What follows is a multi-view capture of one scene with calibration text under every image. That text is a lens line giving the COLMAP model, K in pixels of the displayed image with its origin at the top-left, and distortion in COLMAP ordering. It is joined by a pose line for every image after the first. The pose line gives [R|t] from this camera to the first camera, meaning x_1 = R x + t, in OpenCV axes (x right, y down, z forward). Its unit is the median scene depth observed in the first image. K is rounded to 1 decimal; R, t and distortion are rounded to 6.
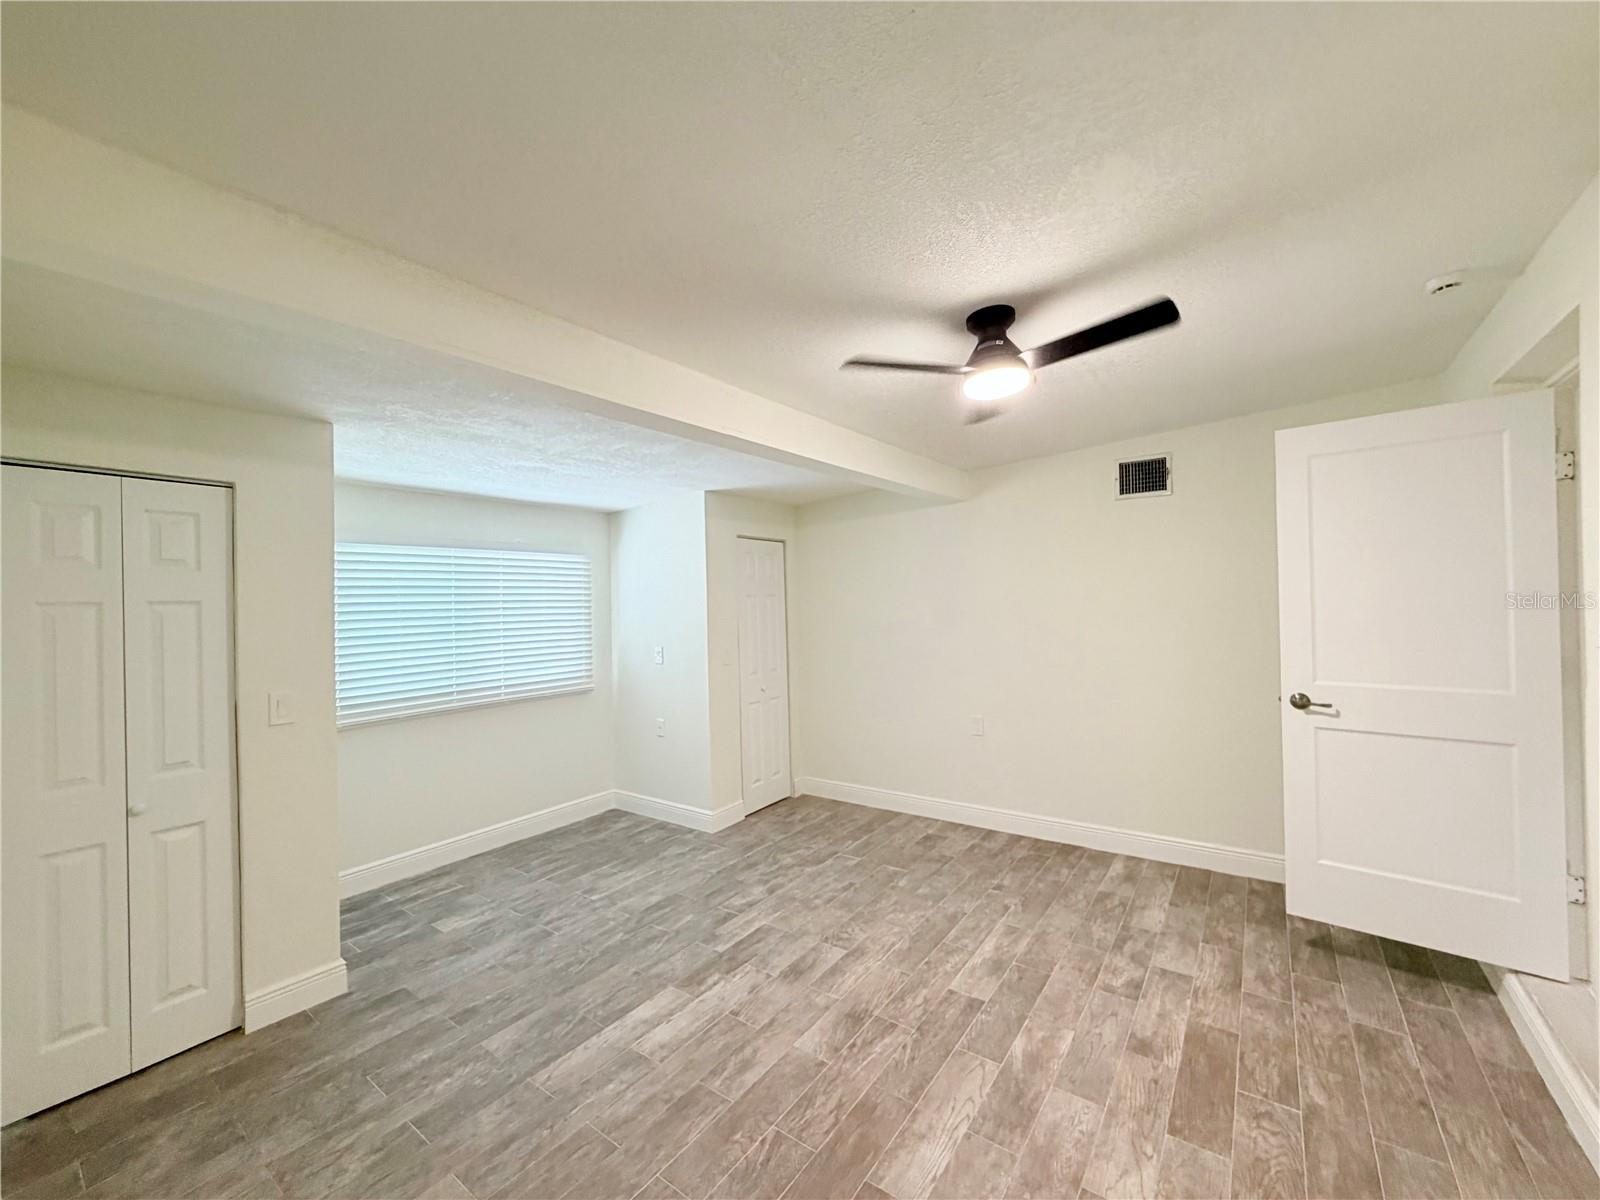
lens RADIAL K [[641.6, 0, 792.9], [0, 641.6, 601.9], [0, 0, 1]] dist [0.000625, 0.000347]
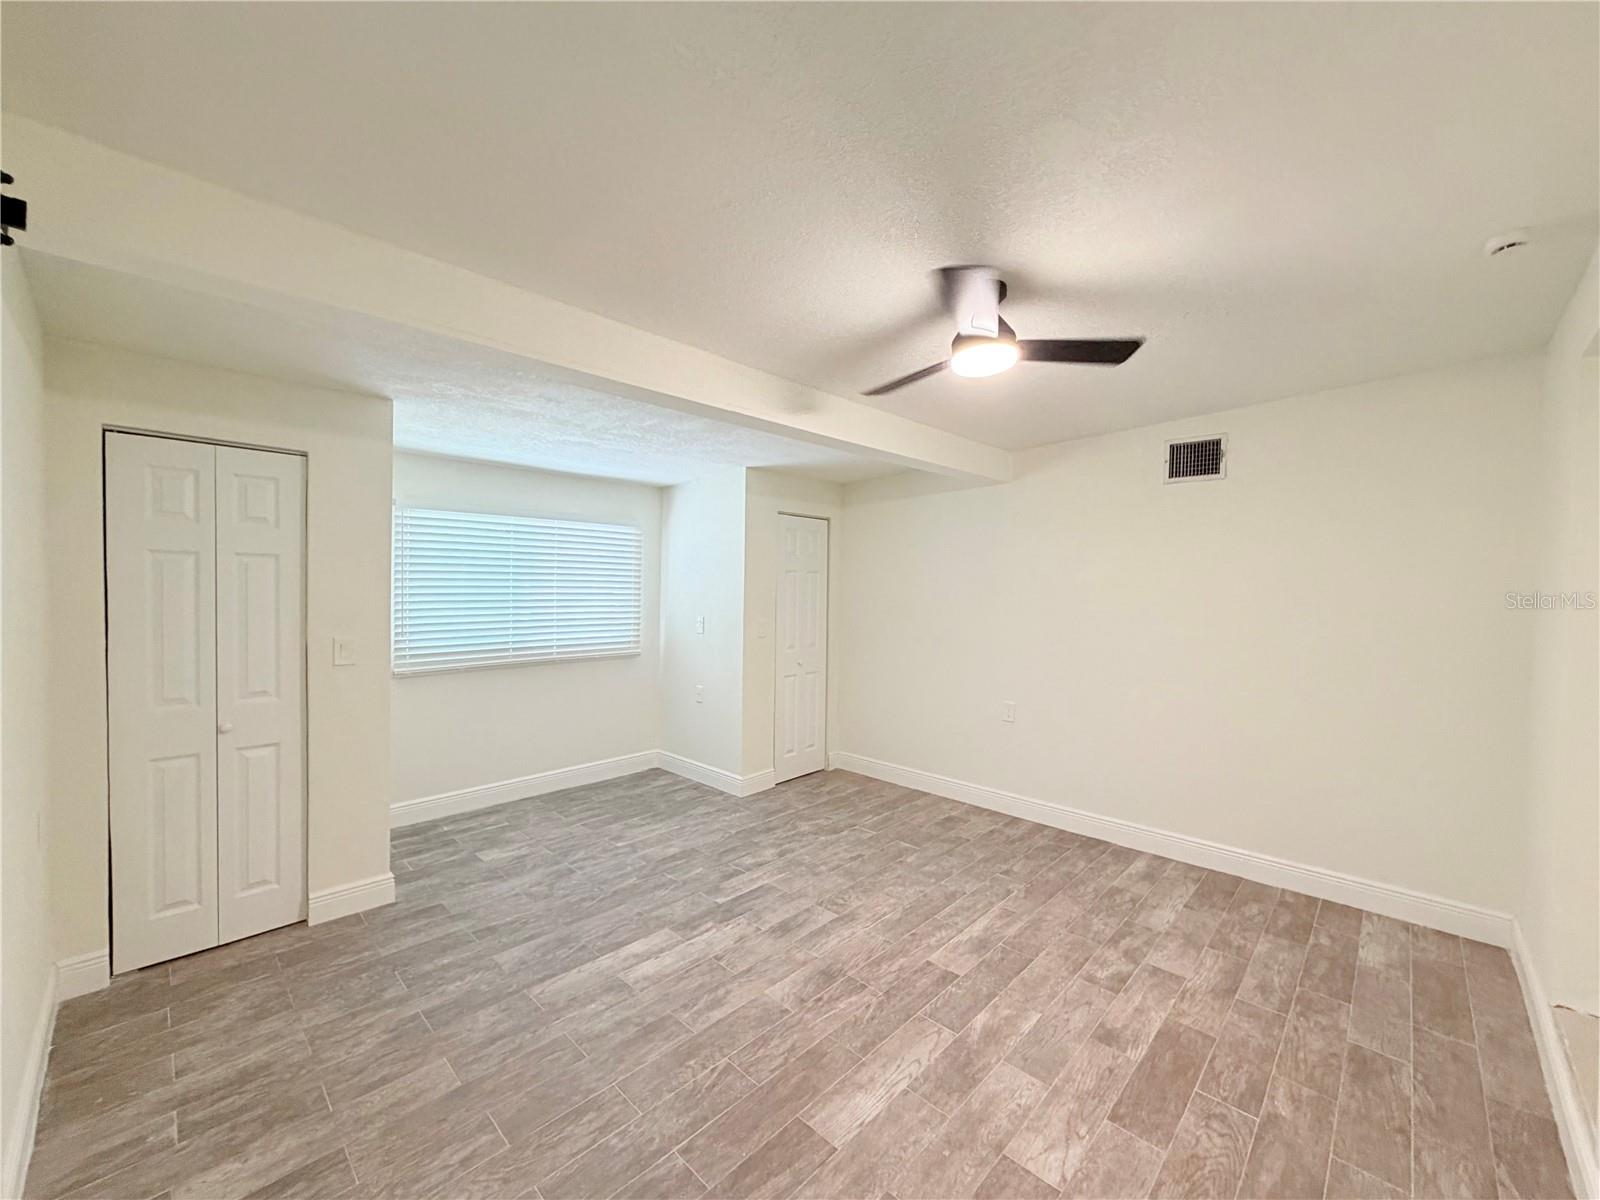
lens RADIAL K [[641.6, 0, 792.9], [0, 641.6, 601.9], [0, 0, 1]] dist [0.000625, 0.000347]
pose [[0.990186, 0.043840, -0.132700, 0.142815], [-0.039657, 0.998635, 0.034002, 0.007834], [0.134009, -0.028406, 0.990573, -0.022916]]
